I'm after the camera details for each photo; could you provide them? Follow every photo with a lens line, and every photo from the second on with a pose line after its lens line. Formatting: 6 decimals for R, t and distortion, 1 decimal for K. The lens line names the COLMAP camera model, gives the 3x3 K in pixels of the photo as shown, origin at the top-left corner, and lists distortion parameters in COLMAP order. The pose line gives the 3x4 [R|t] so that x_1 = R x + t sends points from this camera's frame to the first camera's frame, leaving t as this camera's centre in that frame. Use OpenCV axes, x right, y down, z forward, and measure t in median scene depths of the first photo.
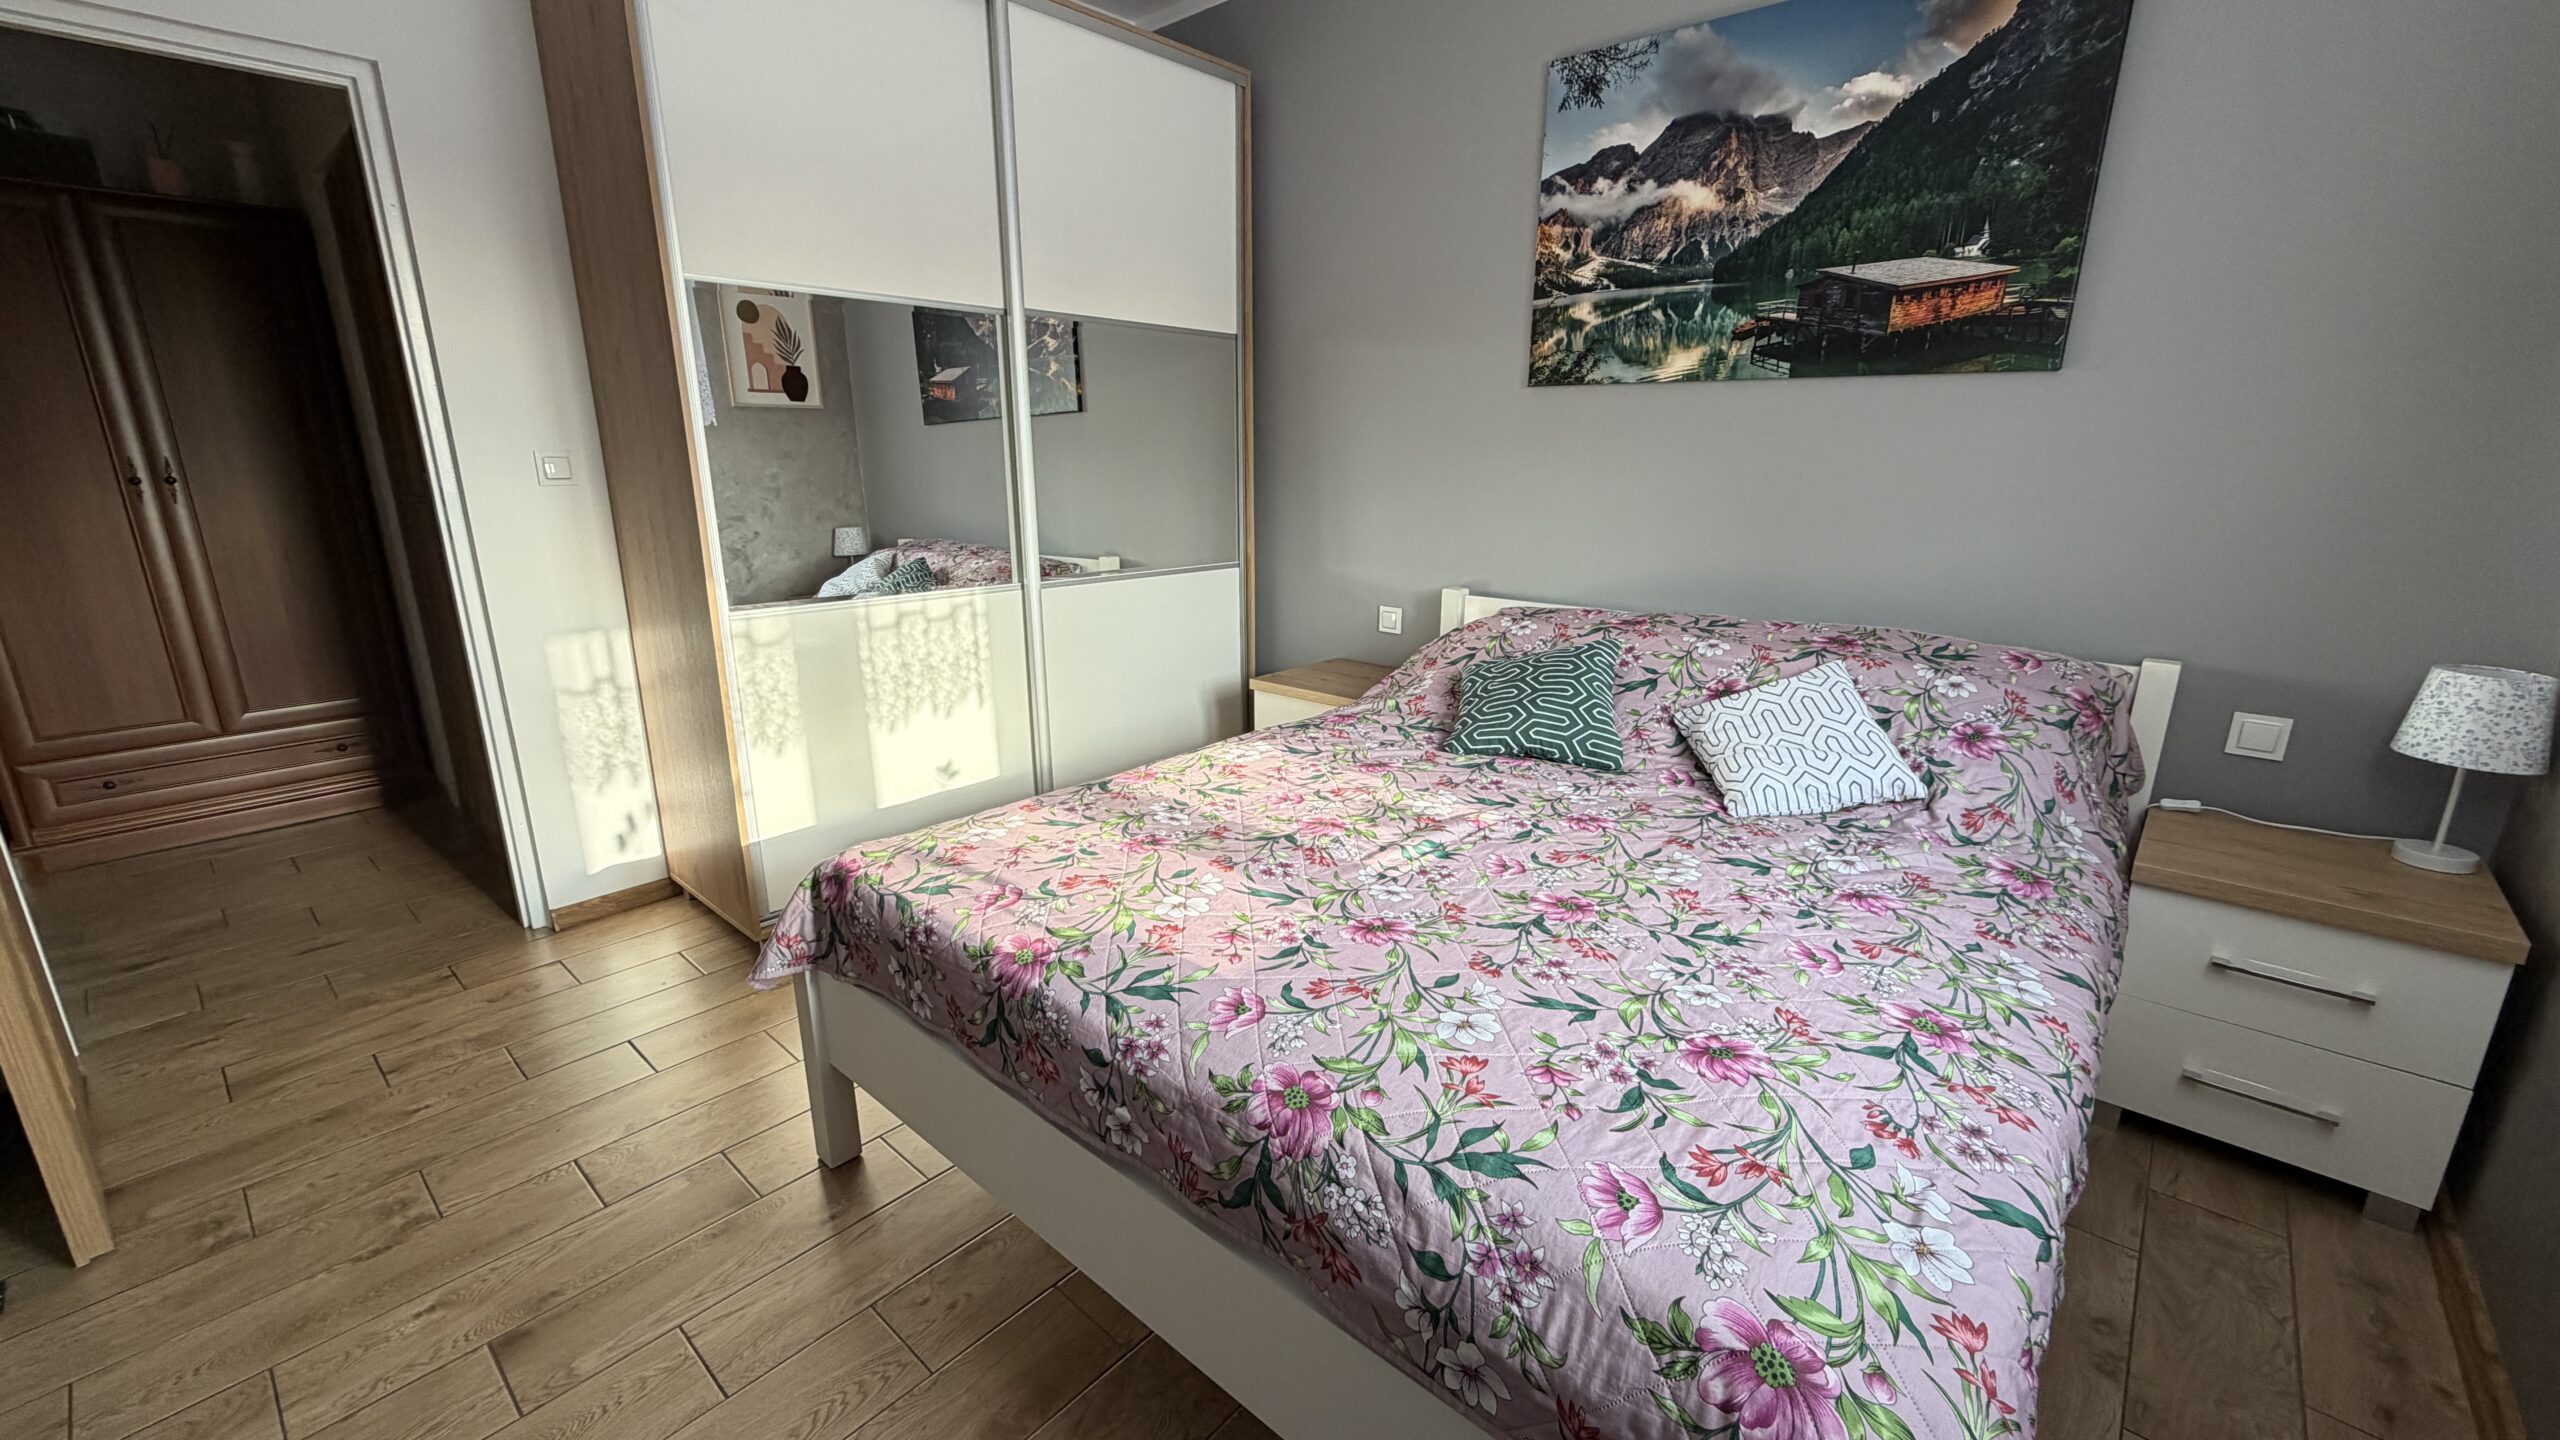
lens RADIAL K [[1018.2, 0, 1283.2], [0, 1018.2, 716.7], [0, 0, 1]] dist [-0.000668, 0.000080]
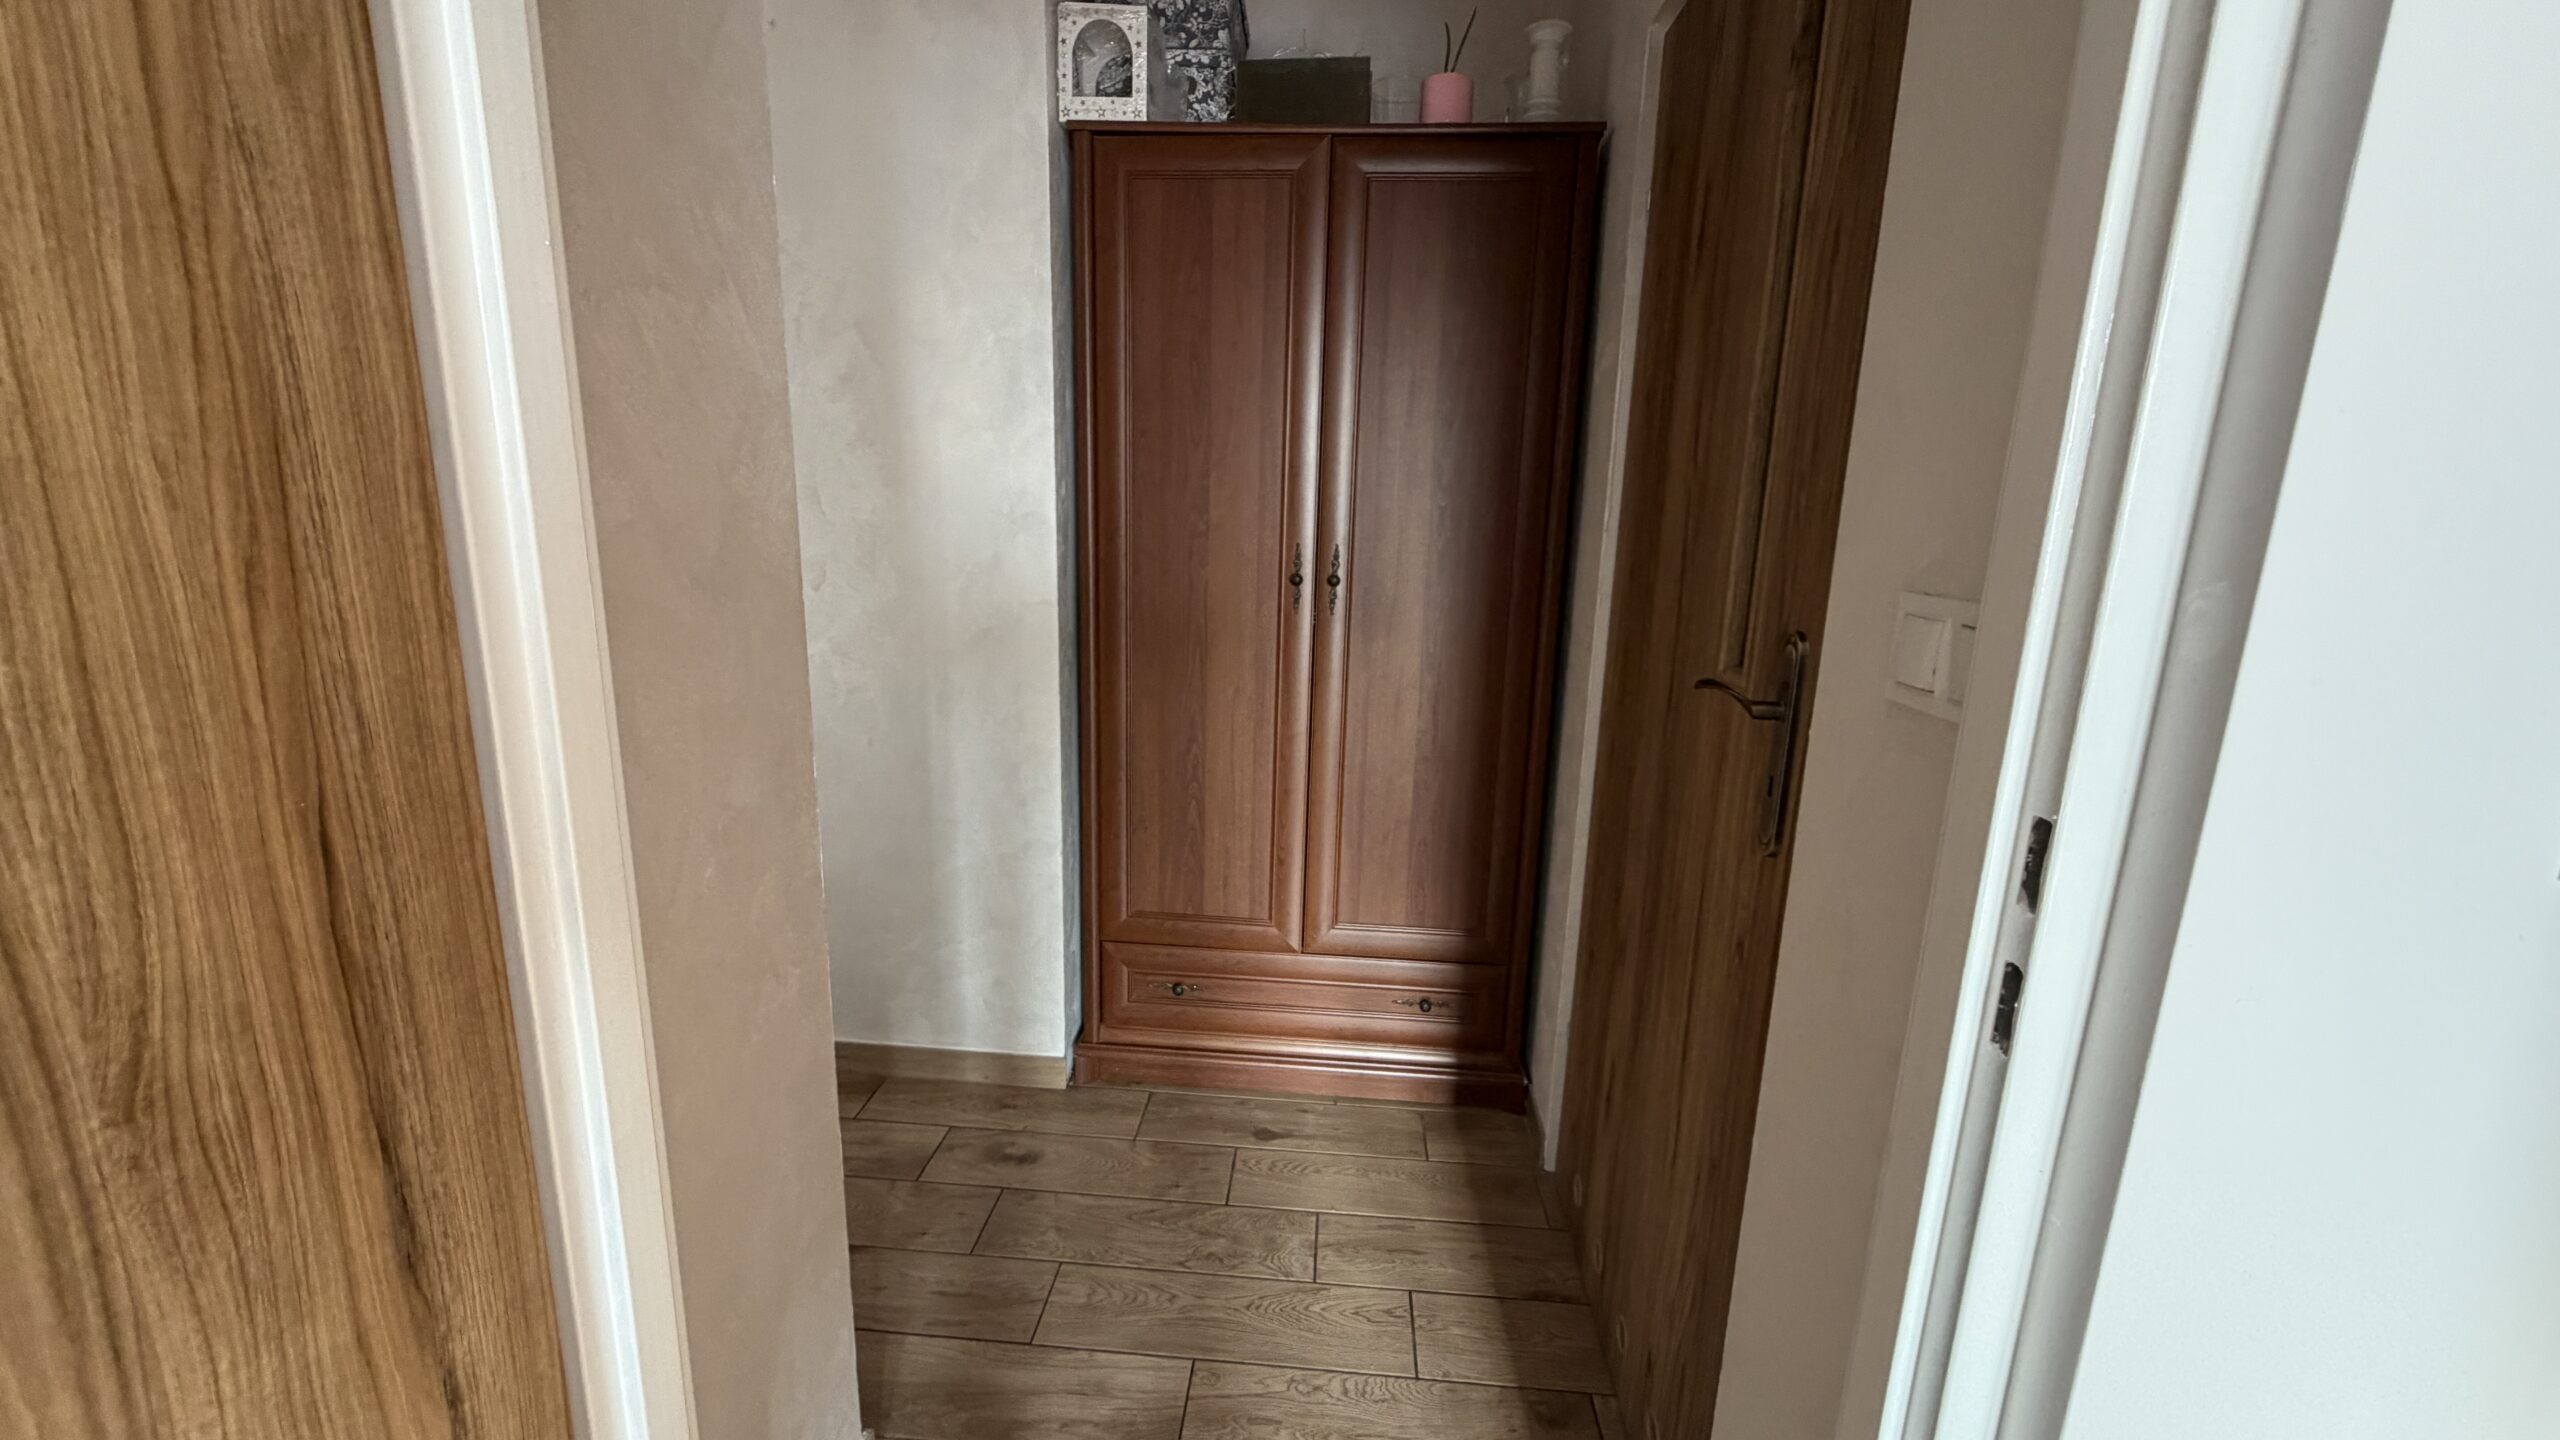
lens RADIAL K [[1018.2, 0, 1275.3], [0, 1018.2, 720.9], [0, 0, 1]] dist [-0.000668, 0.000080]
pose [[0.615681, 0.180428, -0.767061, -0.617169], [-0.230584, 0.972076, 0.043573, -0.168578], [0.753504, 0.150045, 0.640093, 0.582580]]
